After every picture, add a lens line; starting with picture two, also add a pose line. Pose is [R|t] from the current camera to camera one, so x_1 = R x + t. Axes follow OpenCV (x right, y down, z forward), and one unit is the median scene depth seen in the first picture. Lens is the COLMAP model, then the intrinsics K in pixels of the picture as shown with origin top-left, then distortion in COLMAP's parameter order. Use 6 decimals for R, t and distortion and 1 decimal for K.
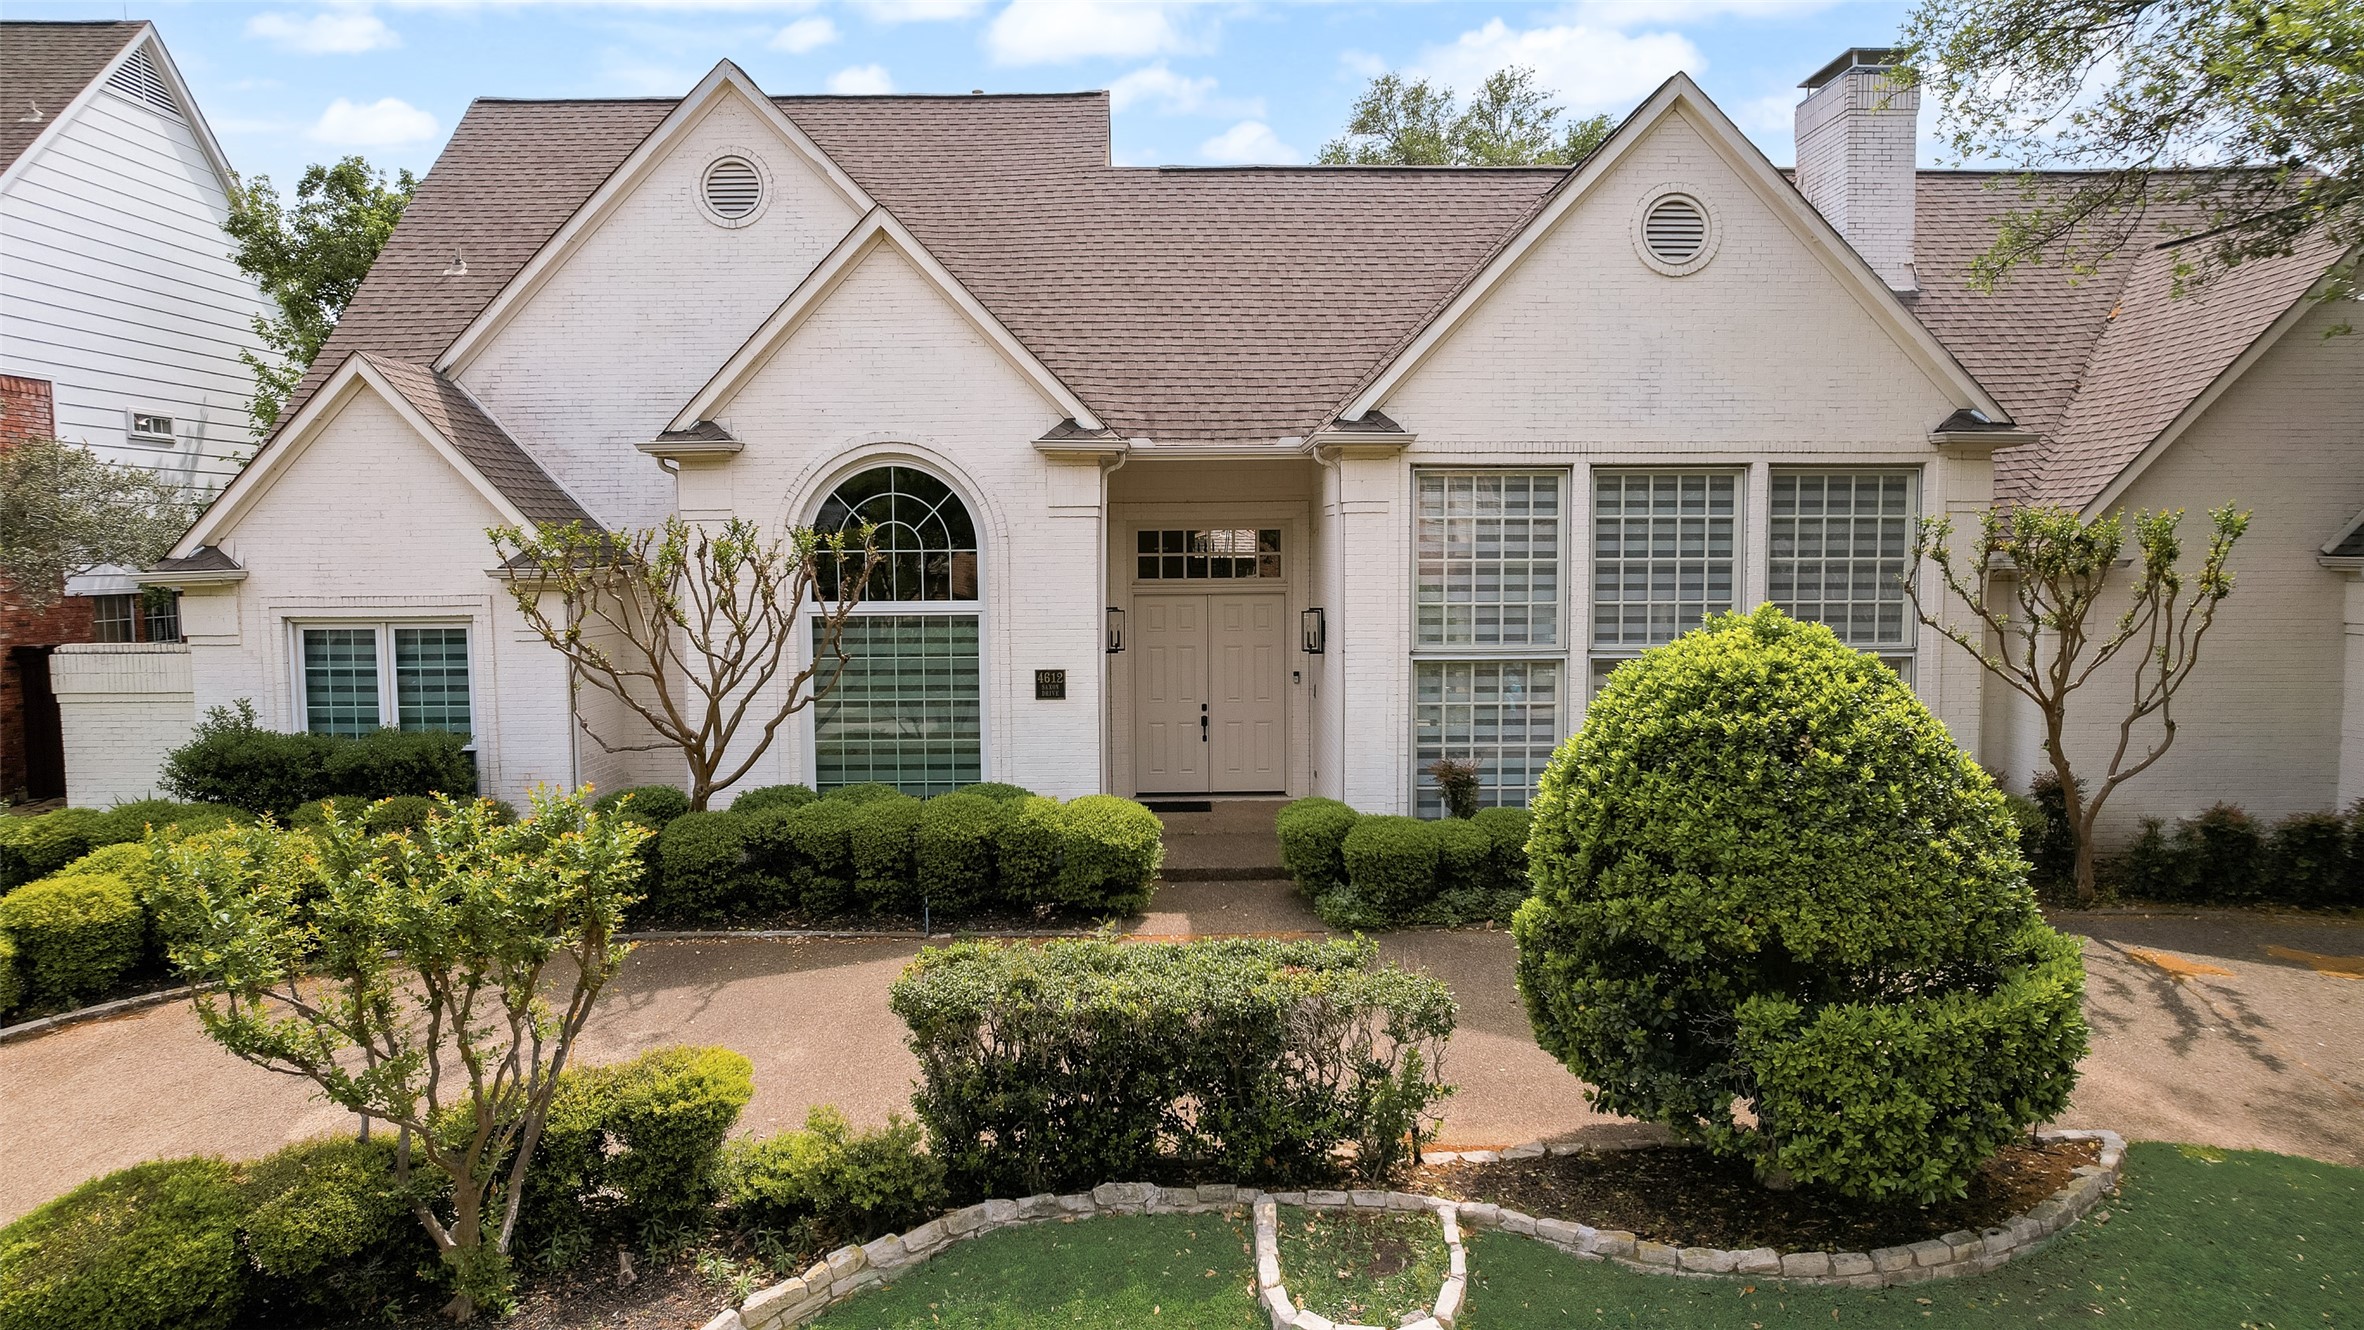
lens RADIAL K [[1523.3, 0, 1178.8], [0, 1523.3, 671.5], [0, 0, 1]] dist [-0.008586, 0.005107]
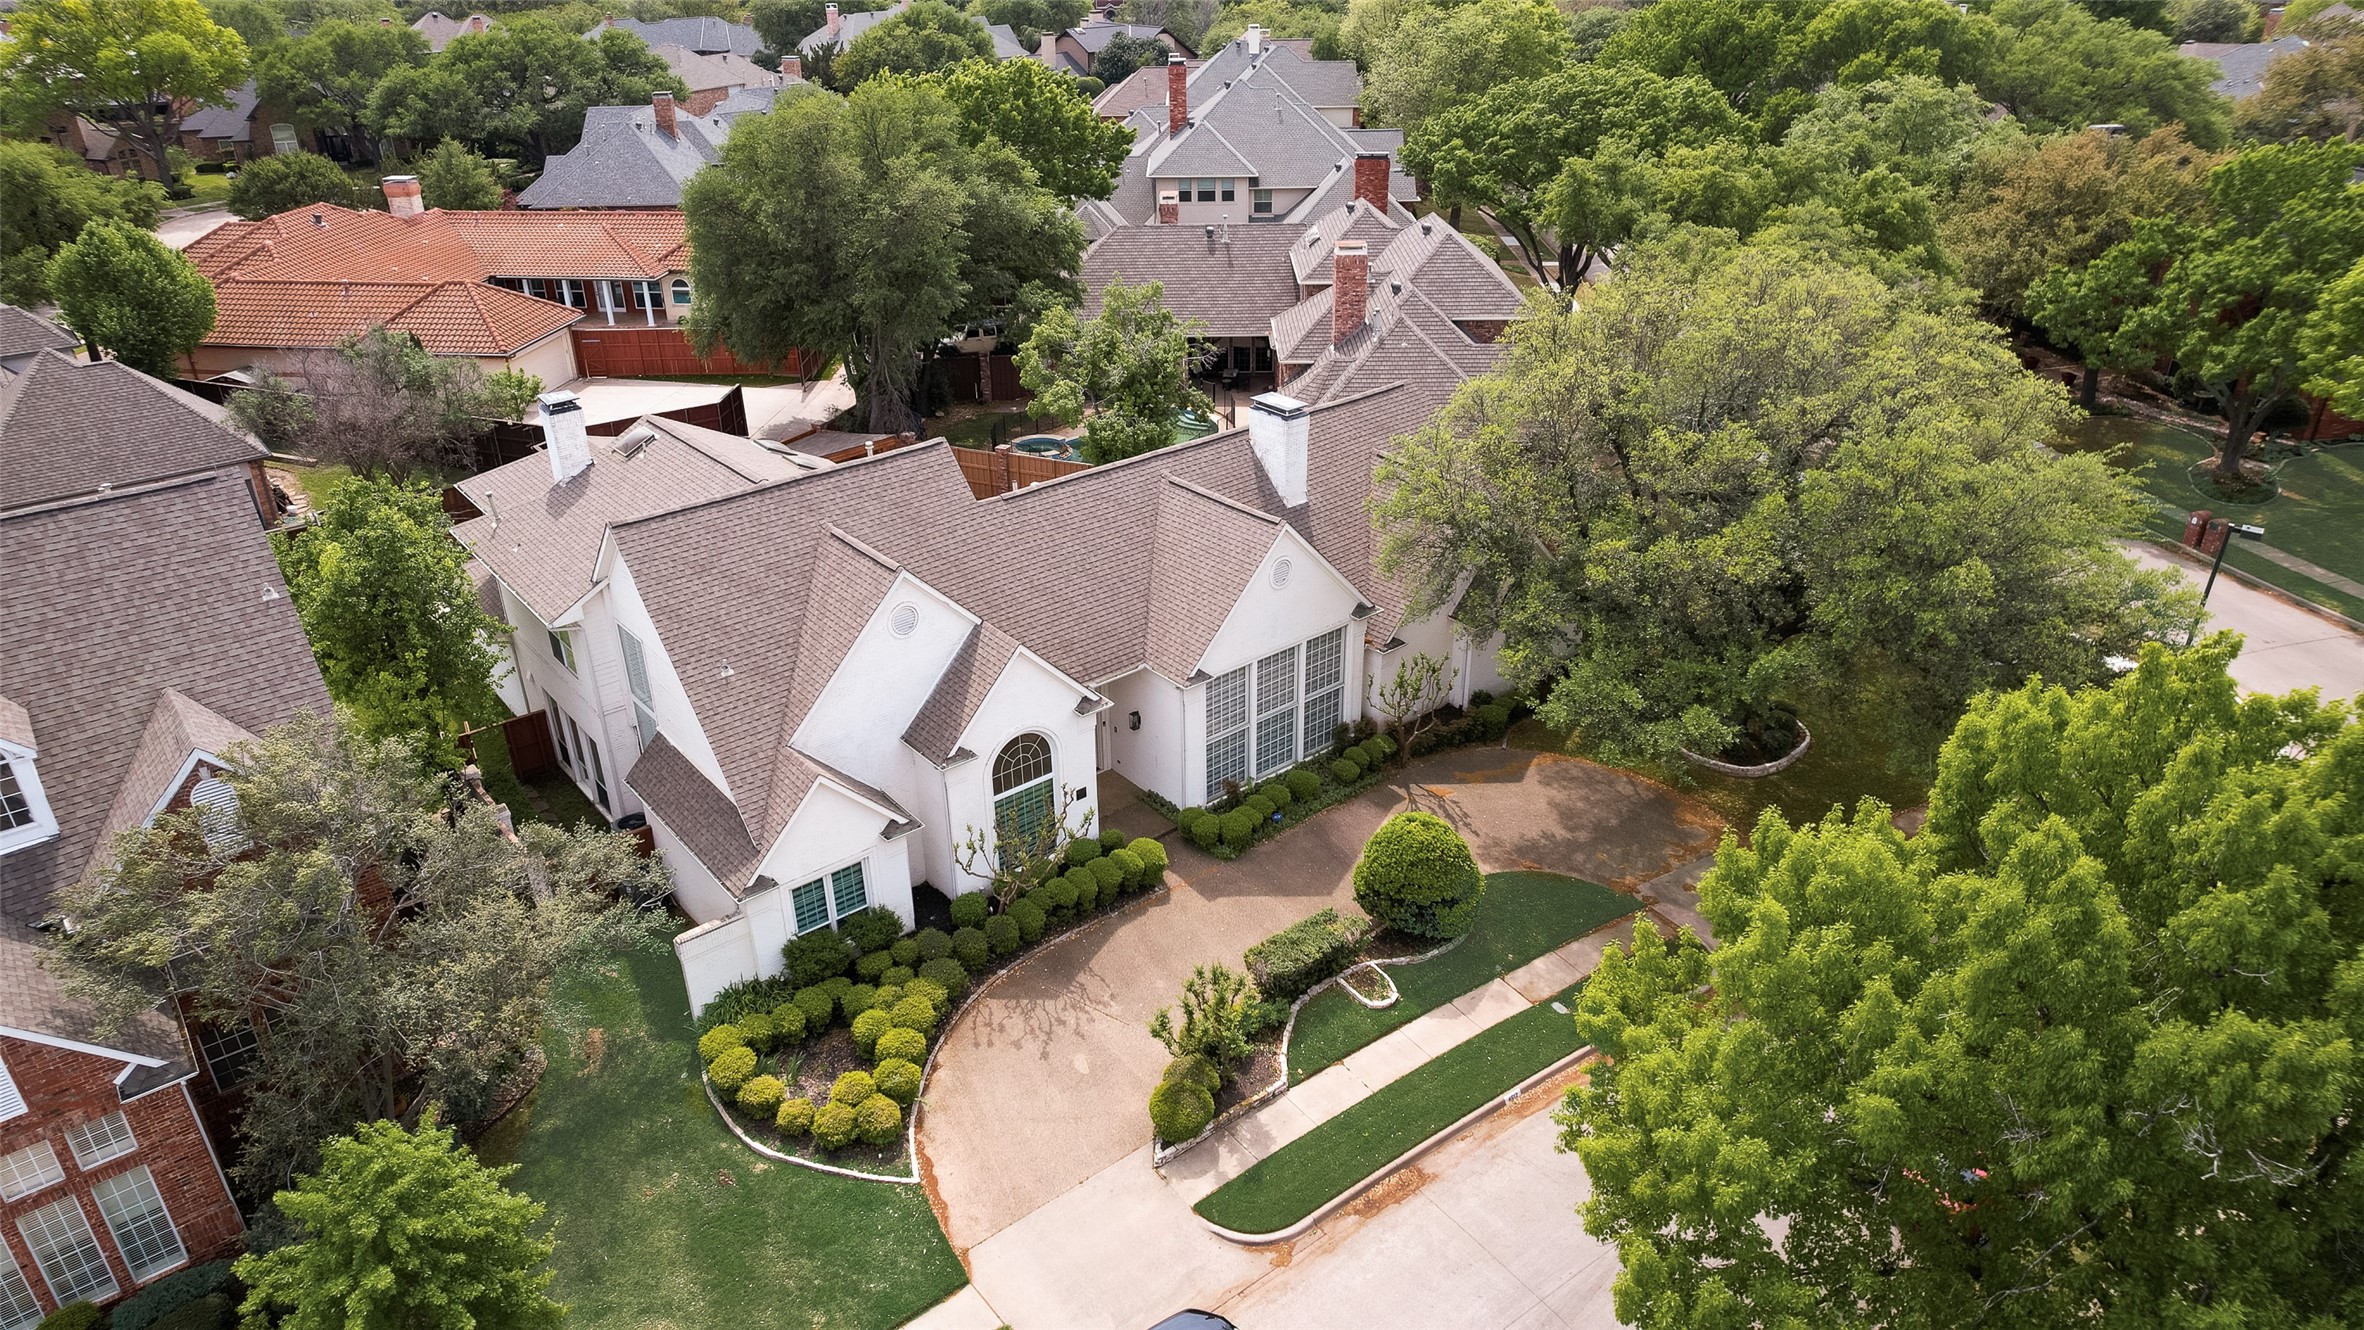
lens RADIAL K [[1523.3, 0, 1181.3], [0, 1523.3, 665.0], [0, 0, 1]] dist [-0.008586, 0.005107]
pose [[0.768278, -0.293498, 0.568865, -1.285714], [0.060681, 0.918082, 0.391719, -1.124527], [-0.637233, -0.266430, 0.723152, -0.807232]]
